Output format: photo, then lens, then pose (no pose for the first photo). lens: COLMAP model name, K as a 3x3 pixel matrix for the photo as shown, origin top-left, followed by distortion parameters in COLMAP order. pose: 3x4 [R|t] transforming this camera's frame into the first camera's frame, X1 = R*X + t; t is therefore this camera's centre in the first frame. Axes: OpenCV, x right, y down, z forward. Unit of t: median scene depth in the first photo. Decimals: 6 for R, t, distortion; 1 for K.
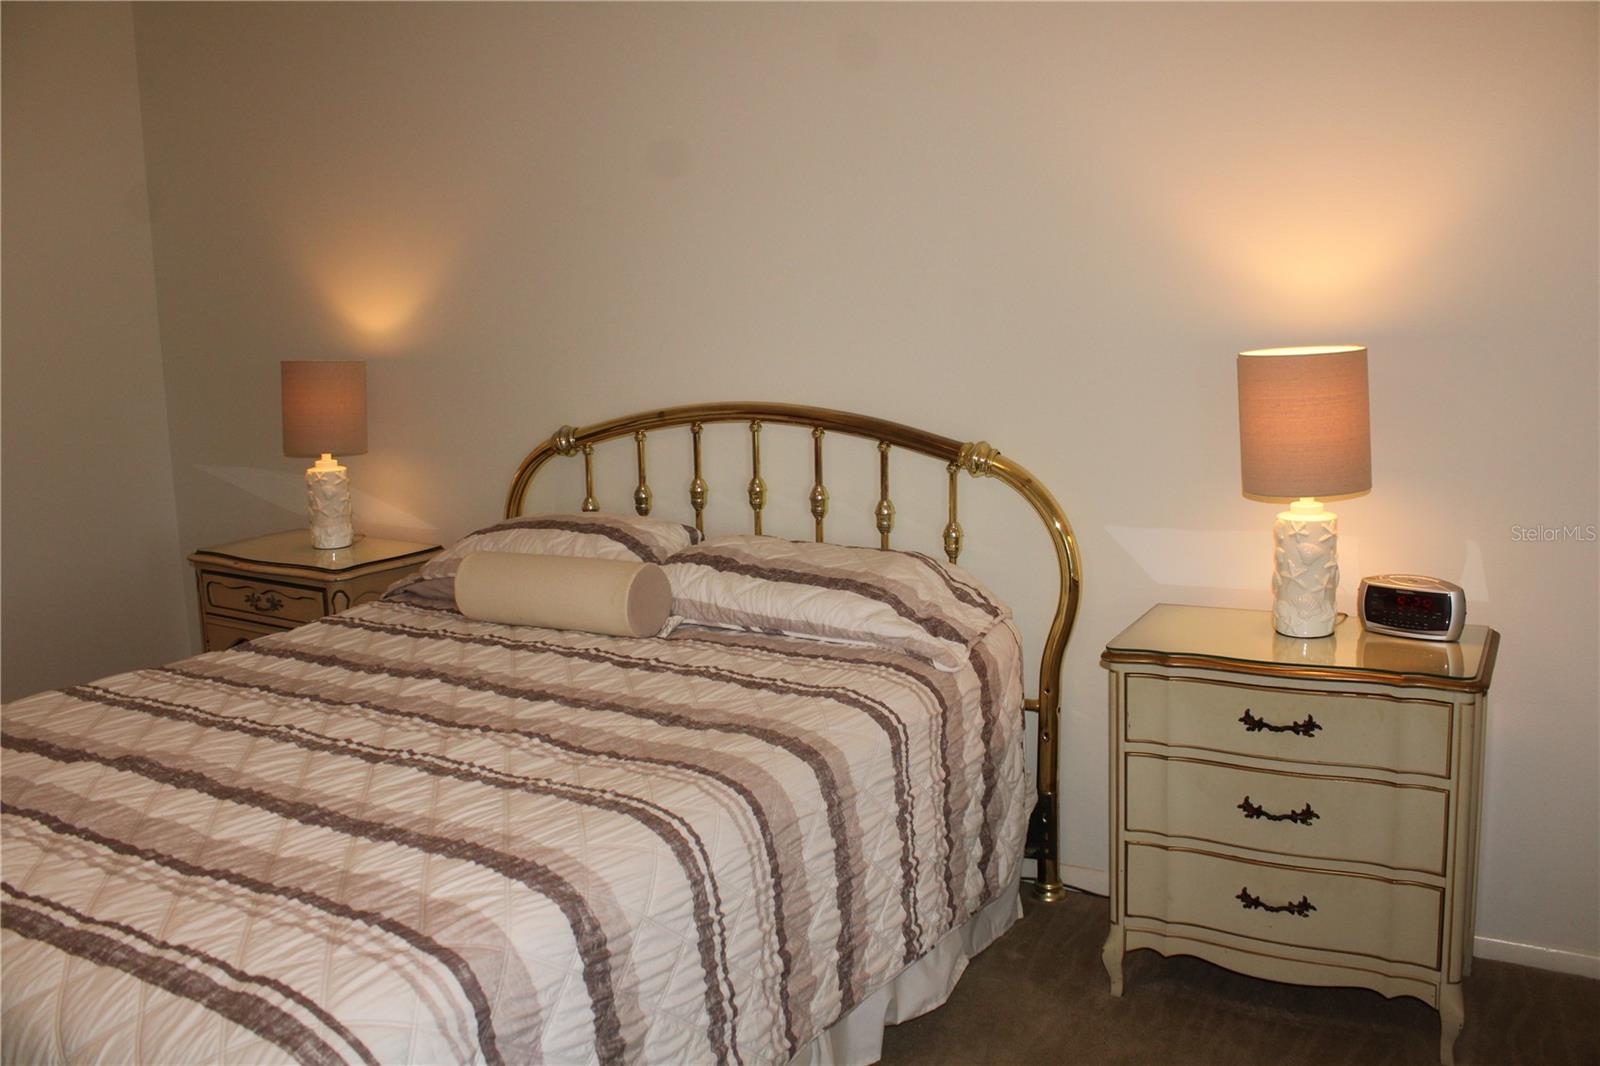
lens RADIAL K [[1345.3, 0, 804.4], [0, 1345.3, 538.4], [0, 0, 1]] dist [-0.160297, 0.135569]
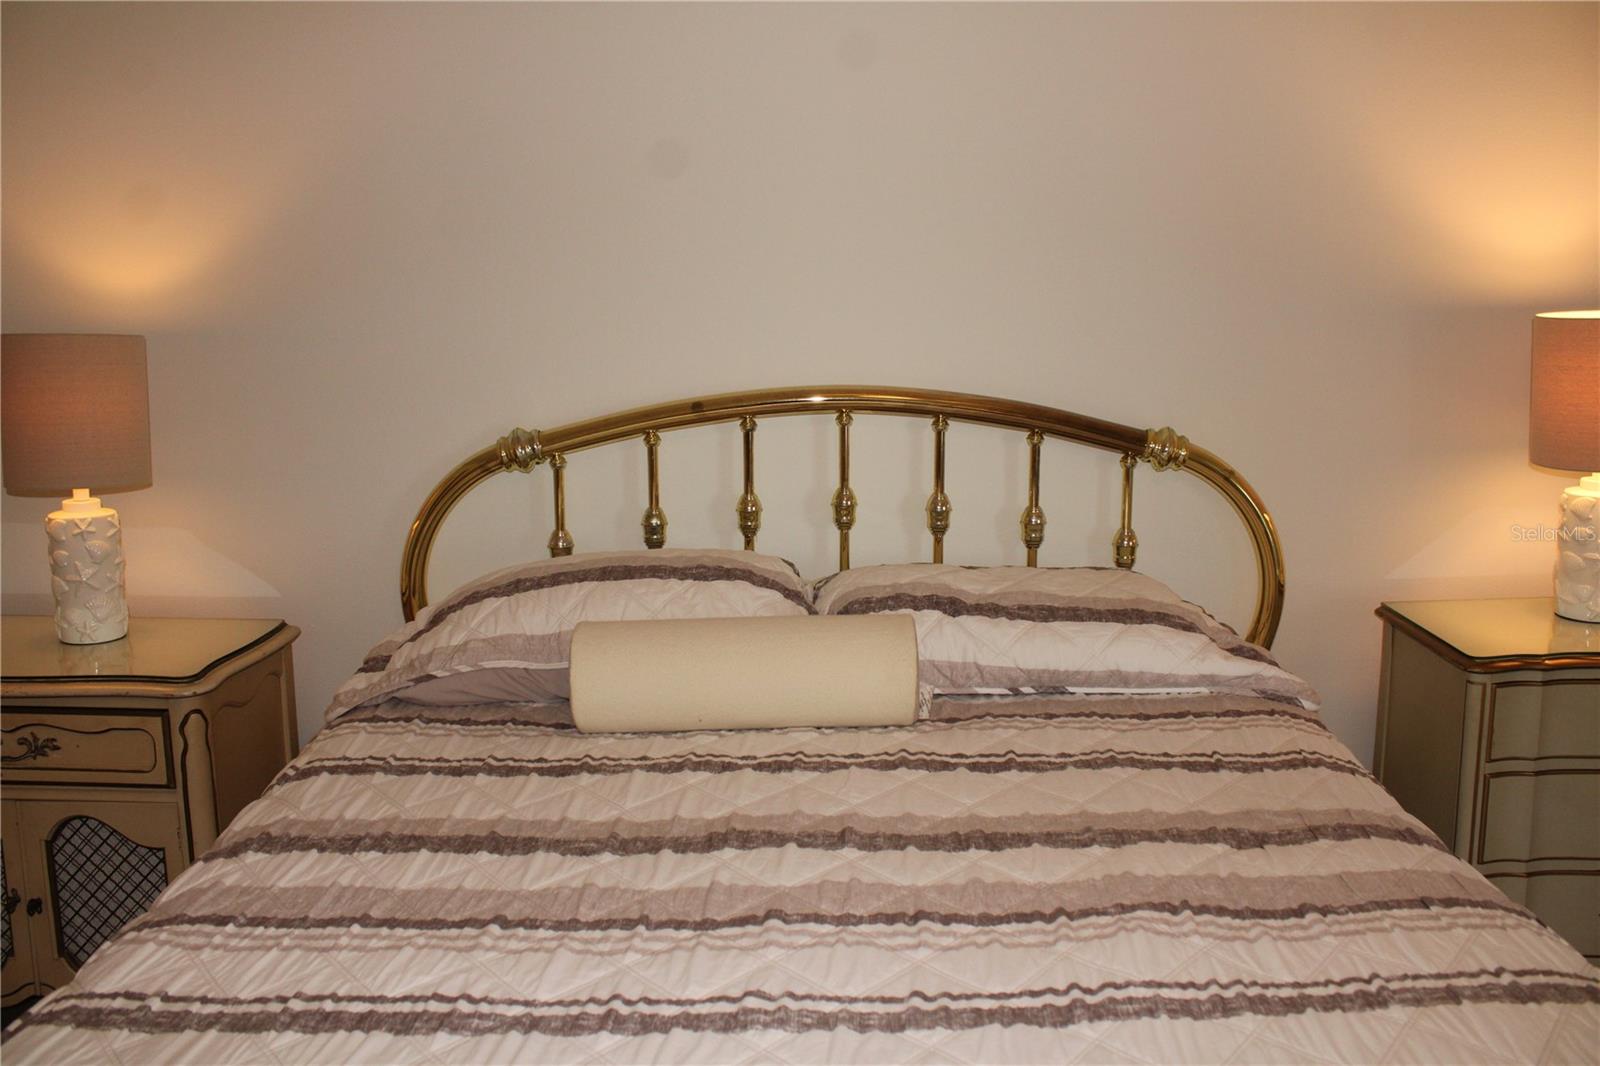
lens RADIAL K [[1345.3, 0, 801.8], [0, 1345.3, 525.1], [0, 0, 1]] dist [-0.160297, 0.135569]
pose [[0.869586, -0.064712, 0.489524, -0.434942], [0.073421, 0.997300, 0.001413, -0.028015], [-0.488293, 0.034713, 0.871989, 0.375305]]
